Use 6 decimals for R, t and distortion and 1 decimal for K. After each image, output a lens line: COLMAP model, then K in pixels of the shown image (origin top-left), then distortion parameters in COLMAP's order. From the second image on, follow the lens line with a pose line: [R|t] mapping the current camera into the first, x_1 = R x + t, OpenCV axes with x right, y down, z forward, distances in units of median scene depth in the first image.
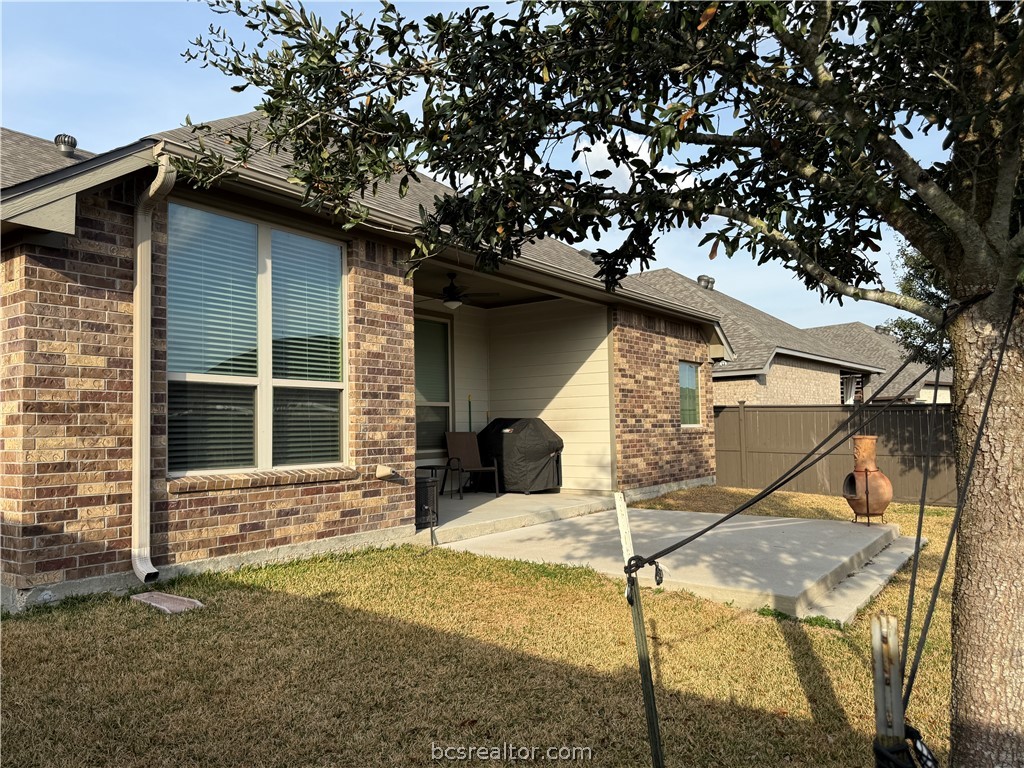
lens RADIAL K [[753.9, 0, 502.3], [0, 753.9, 387.5], [0, 0, 1]] dist [0.084246, -0.108699]
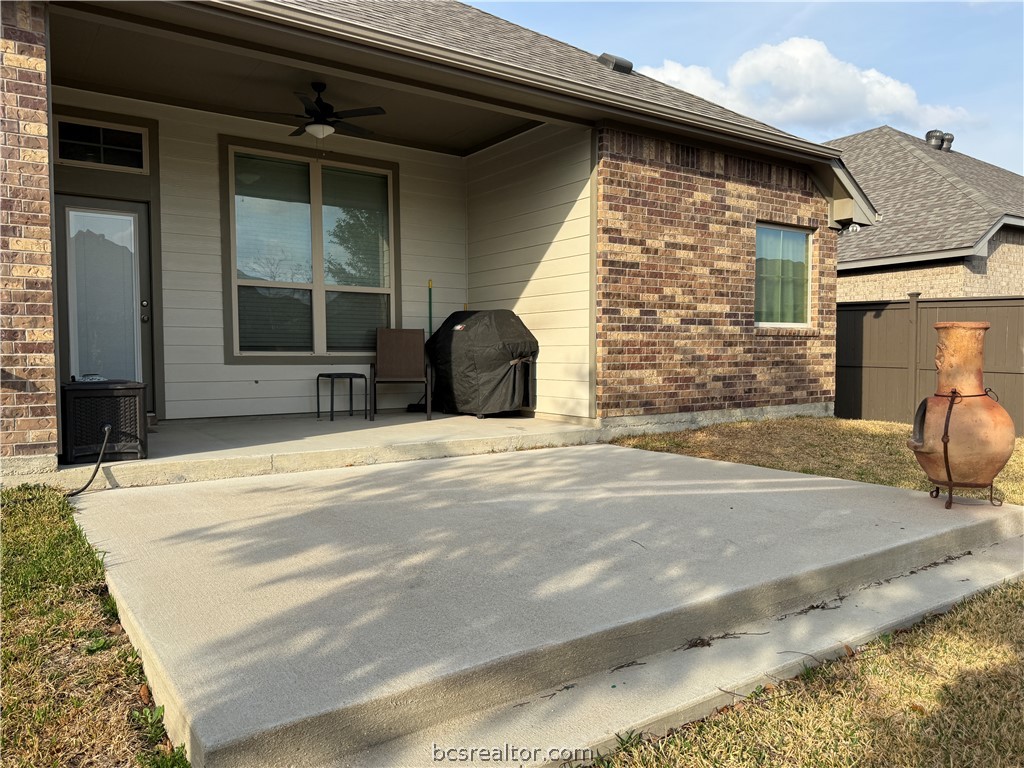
lens RADIAL K [[753.9, 0, 501.5], [0, 753.9, 389.7], [0, 0, 1]] dist [0.084246, -0.108699]
pose [[0.943273, 0.030605, -0.330604, 0.366108], [0.004894, 0.994353, 0.106014, 0.053735], [0.331982, -0.101618, 0.937796, 0.457522]]
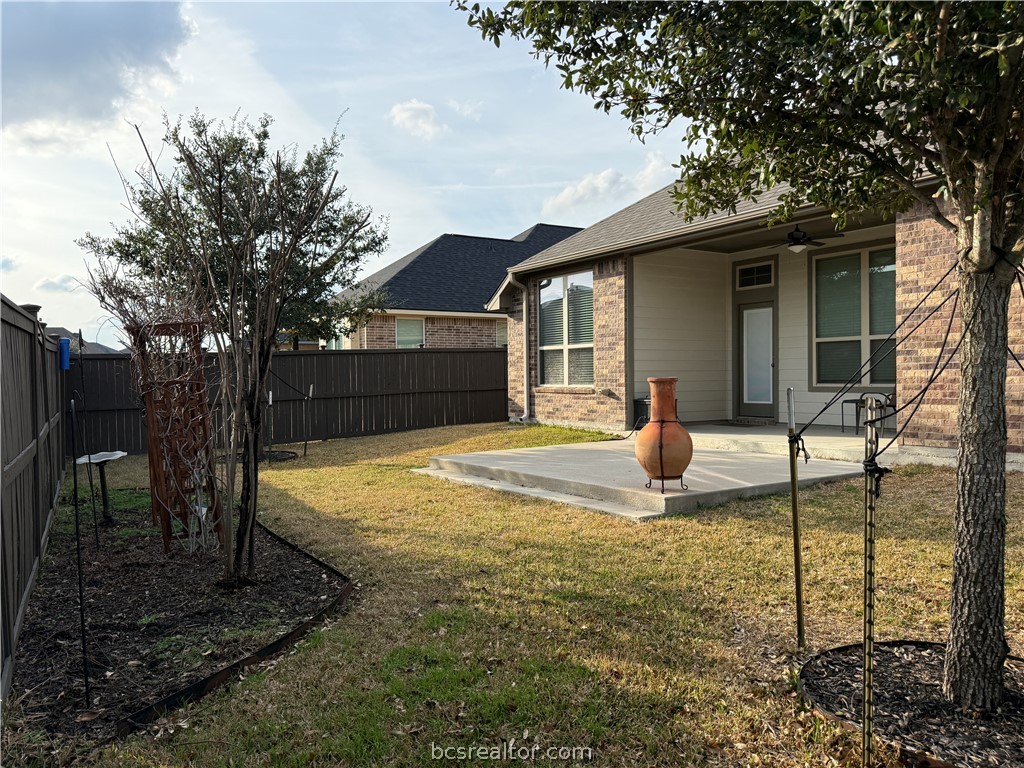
lens RADIAL K [[753.9, 0, 509.4], [0, 753.9, 383.1], [0, 0, 1]] dist [0.084246, -0.108699]
pose [[-0.361283, 0.028103, -0.932032, 1.277470], [0.070208, 0.997528, 0.002863, 0.056992], [0.929809, -0.064402, -0.362364, 1.158293]]
